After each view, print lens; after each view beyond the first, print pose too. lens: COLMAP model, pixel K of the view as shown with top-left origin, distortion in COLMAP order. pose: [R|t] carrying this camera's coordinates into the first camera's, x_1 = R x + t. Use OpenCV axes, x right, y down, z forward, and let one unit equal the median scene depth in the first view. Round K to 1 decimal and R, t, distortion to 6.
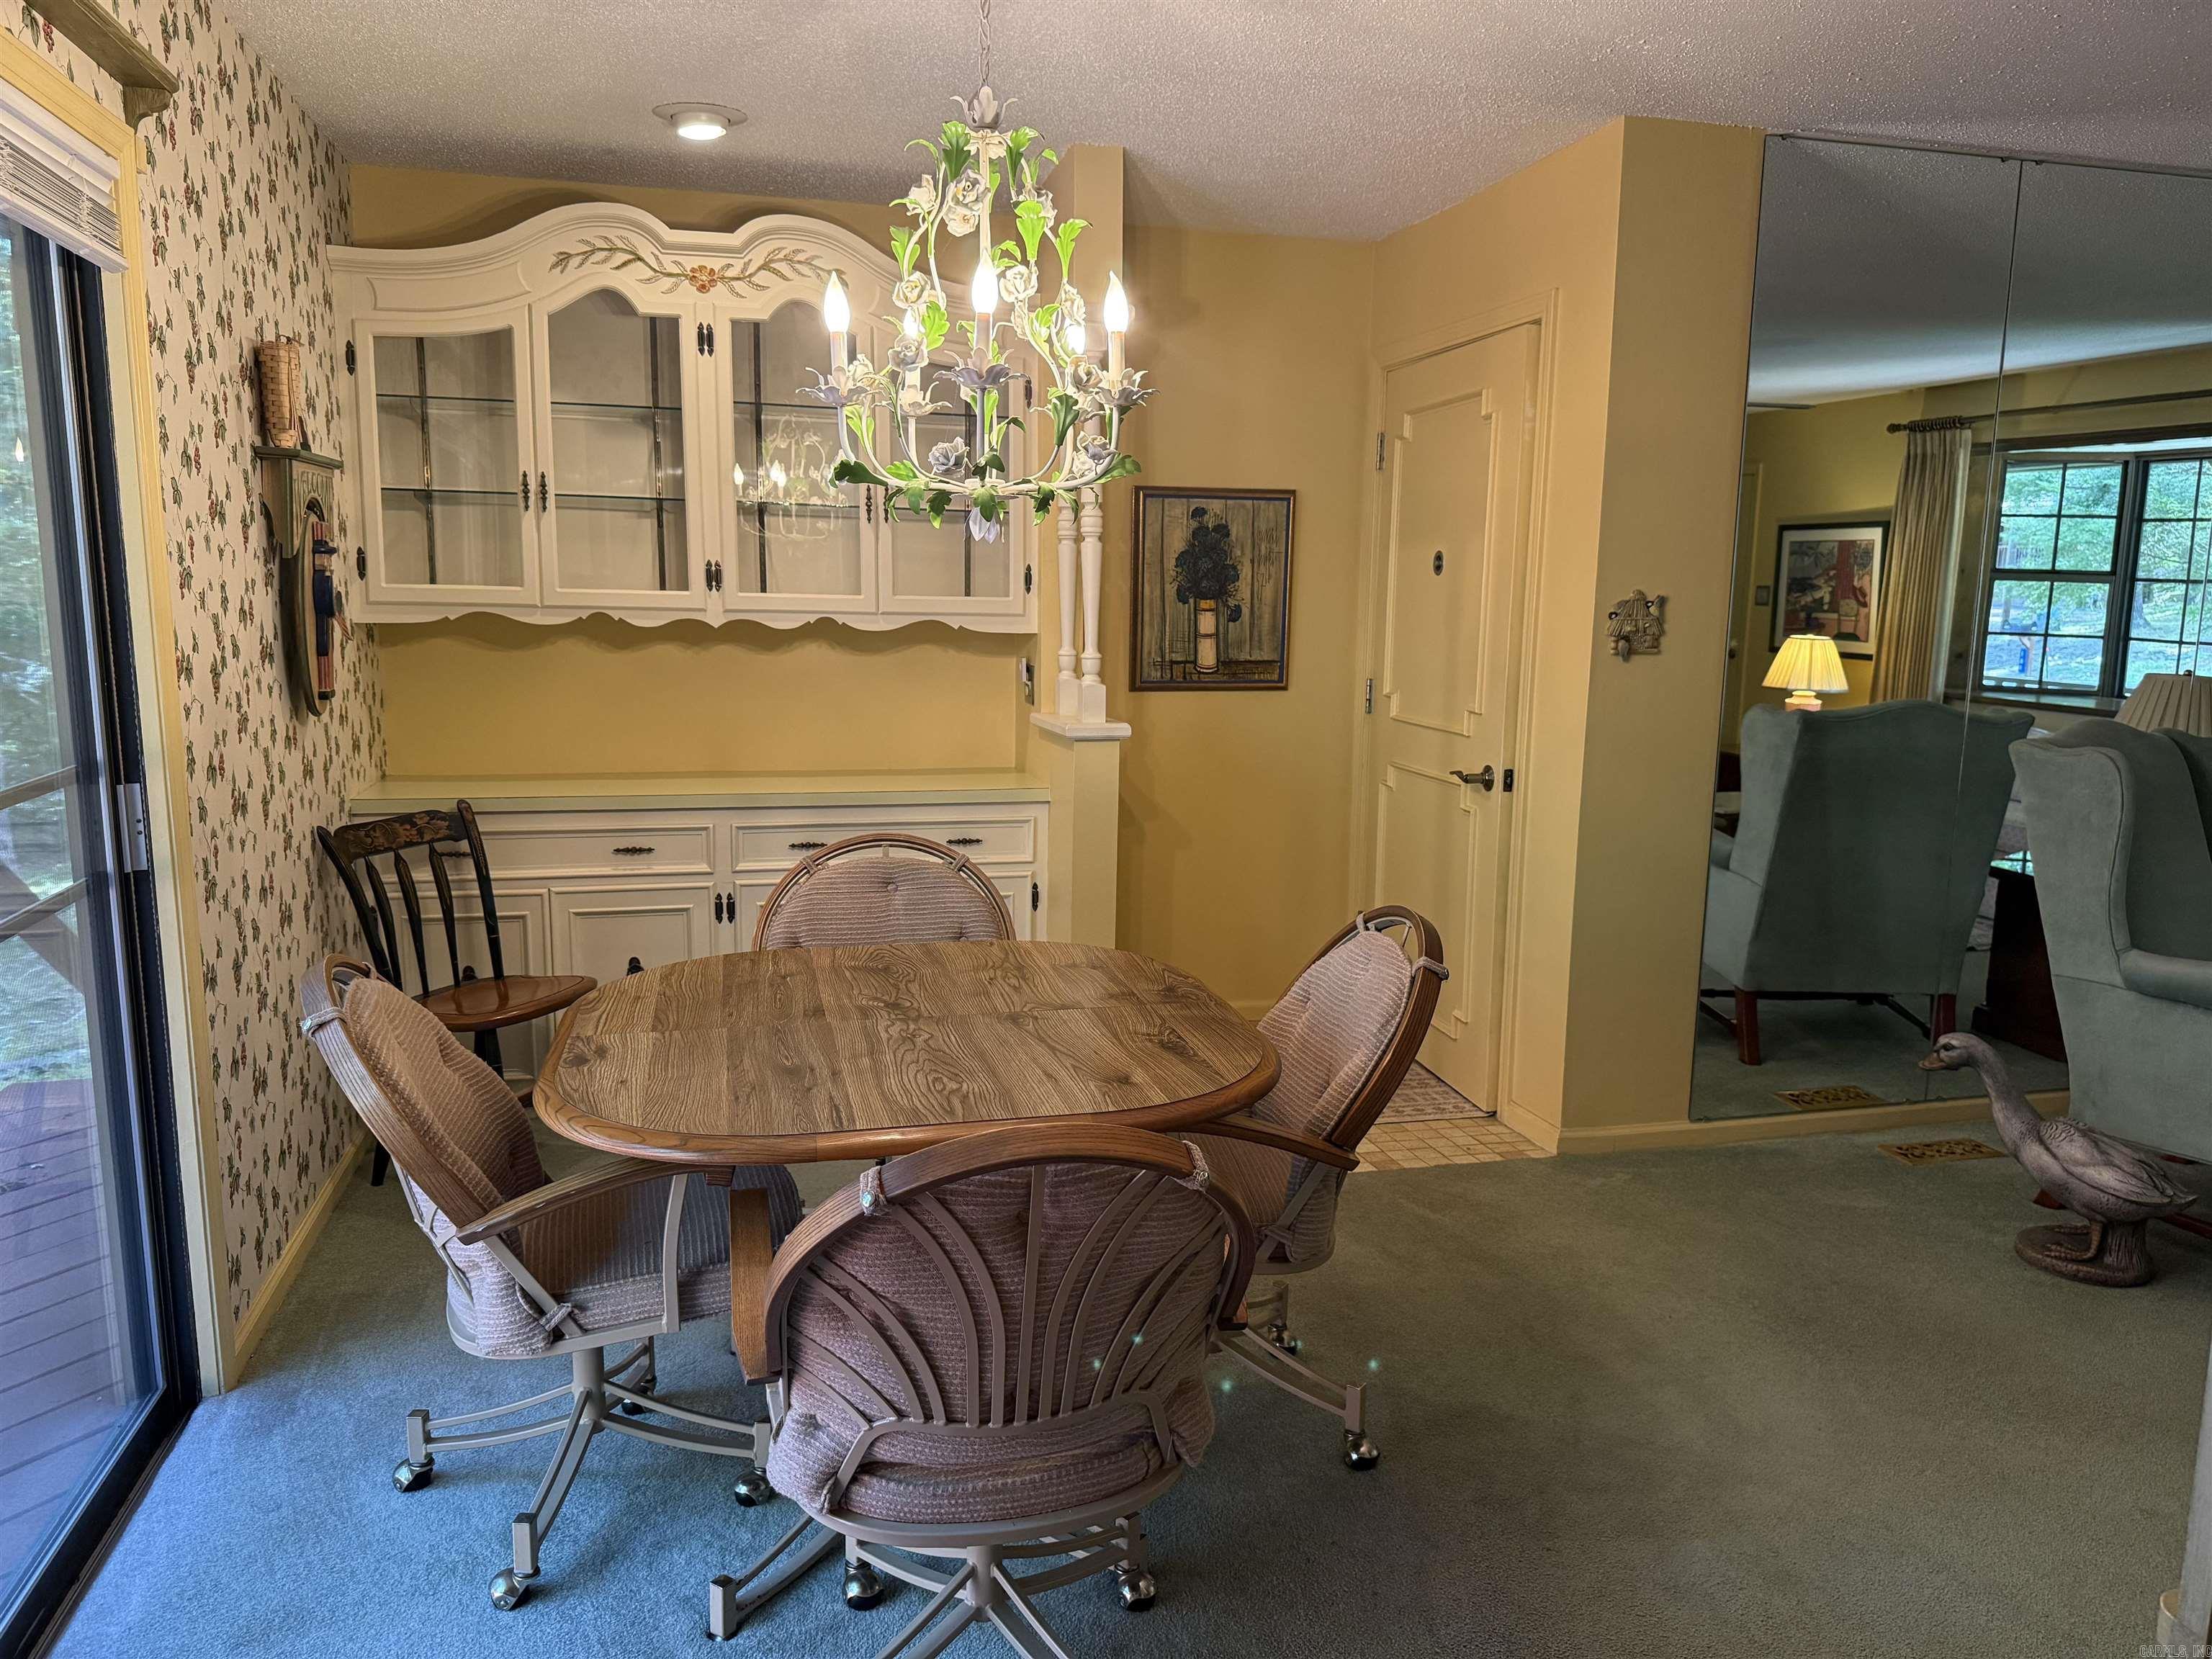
lens RADIAL K [[1563.1, 0, 1103.5], [0, 1563.1, 827.2], [0, 0, 1]] dist [0.071517, -0.109598]
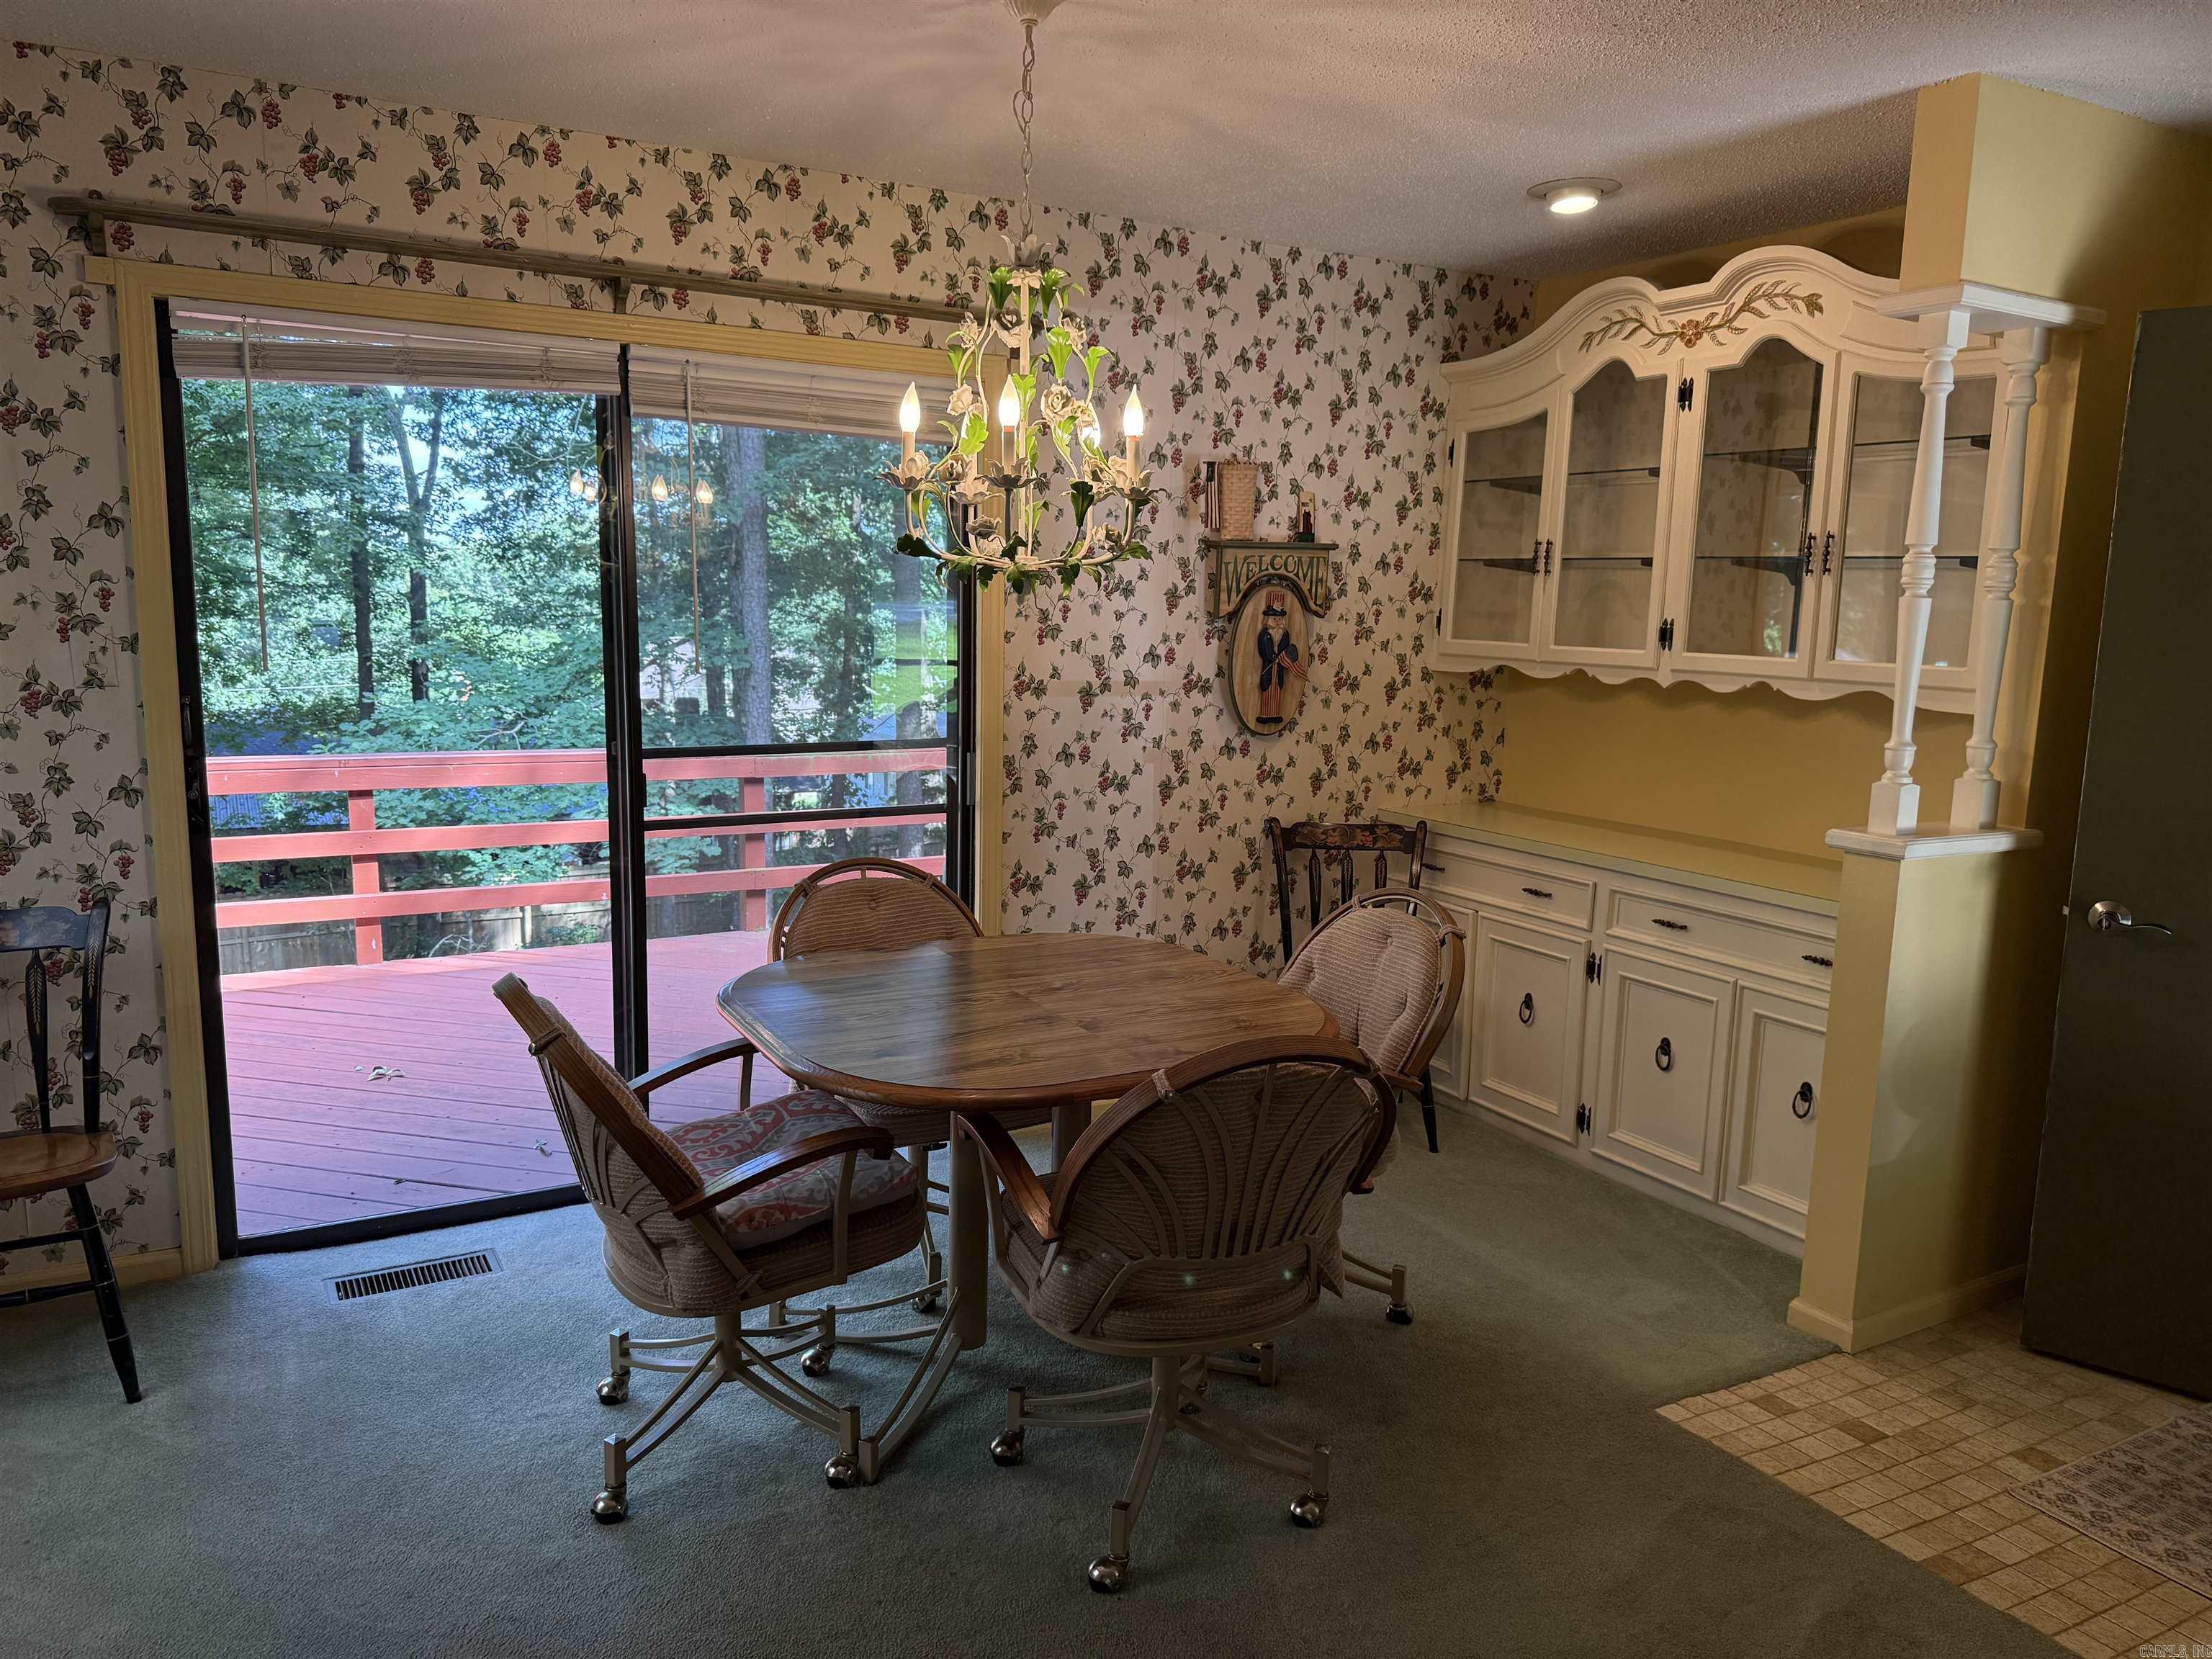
lens RADIAL K [[1563.1, 0, 1116.3], [0, 1563.1, 819.7], [0, 0, 1]] dist [0.071517, -0.109598]
pose [[0.284558, 0.130309, -0.949761, 0.616471], [-0.166708, 0.982350, 0.084833, -0.076091], [0.944052, 0.134193, 0.301259, 0.413827]]
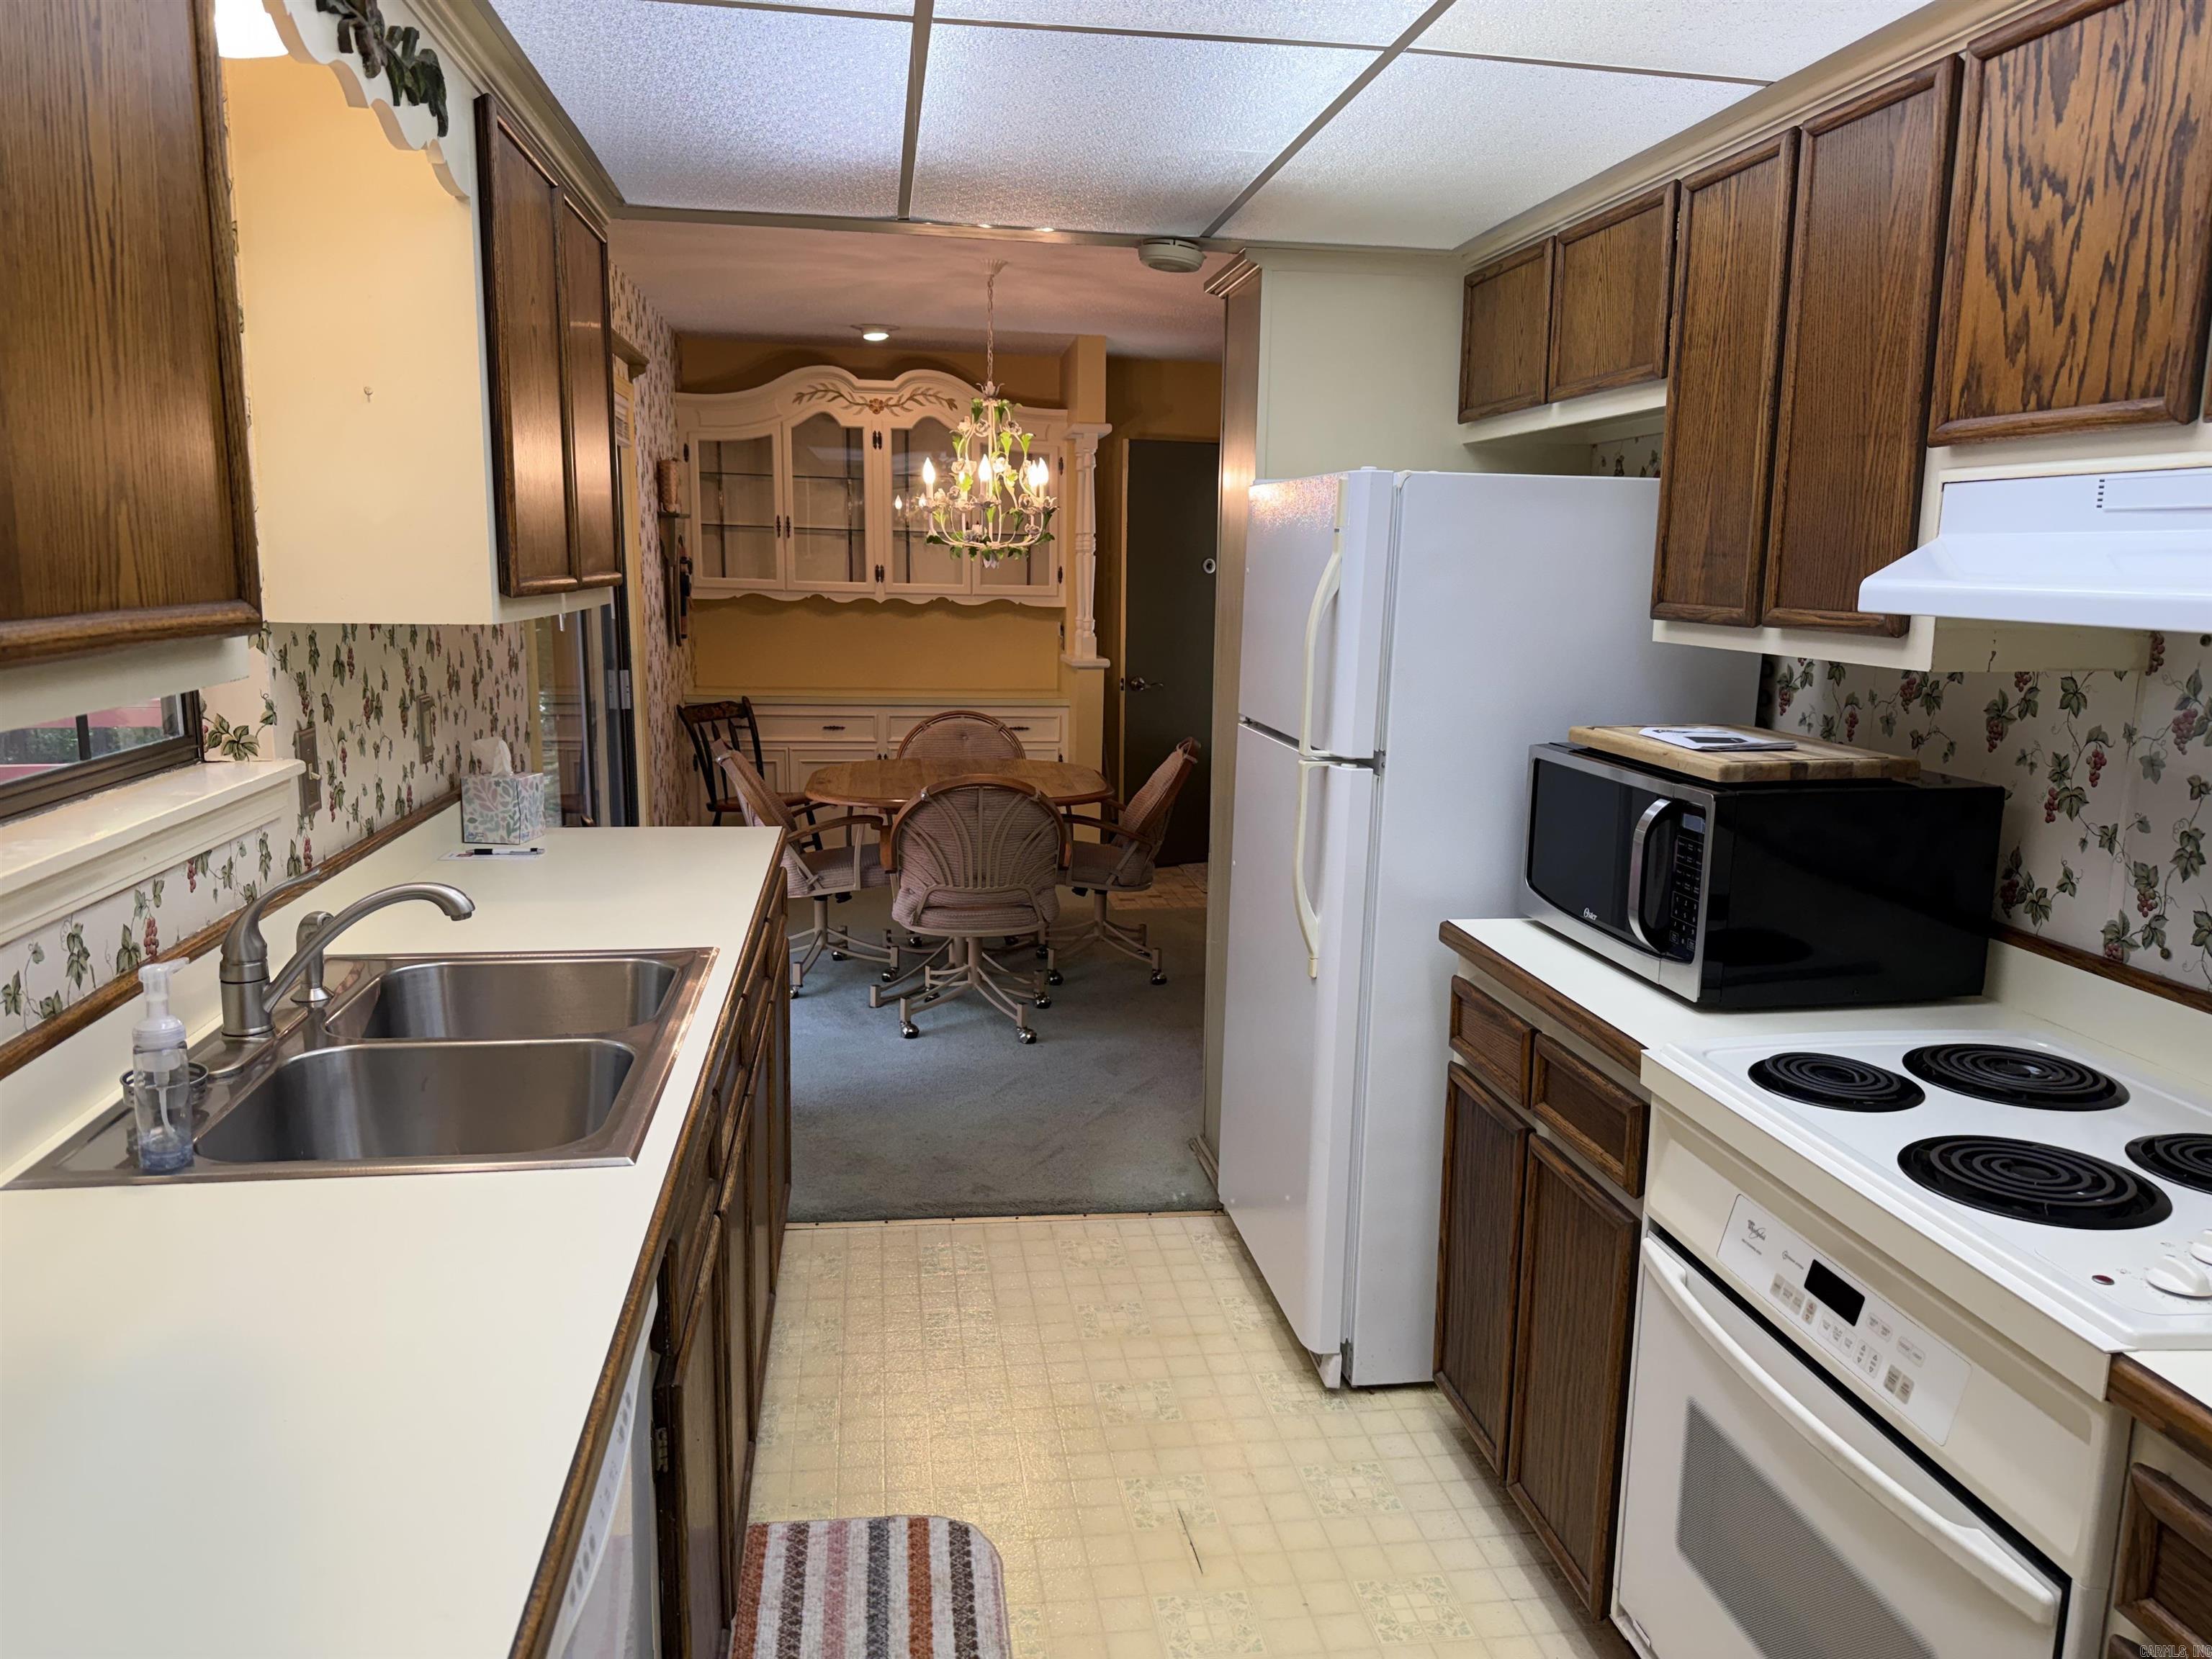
lens RADIAL K [[1563.1, 0, 1104.3], [0, 1563.1, 844.1], [0, 0, 1]] dist [0.071517, -0.109598]
pose [[0.994592, 0.021258, -0.101659, 0.193741], [-0.018608, 0.999464, 0.026943, 0.094163], [0.102178, -0.024906, 0.994454, -0.753439]]
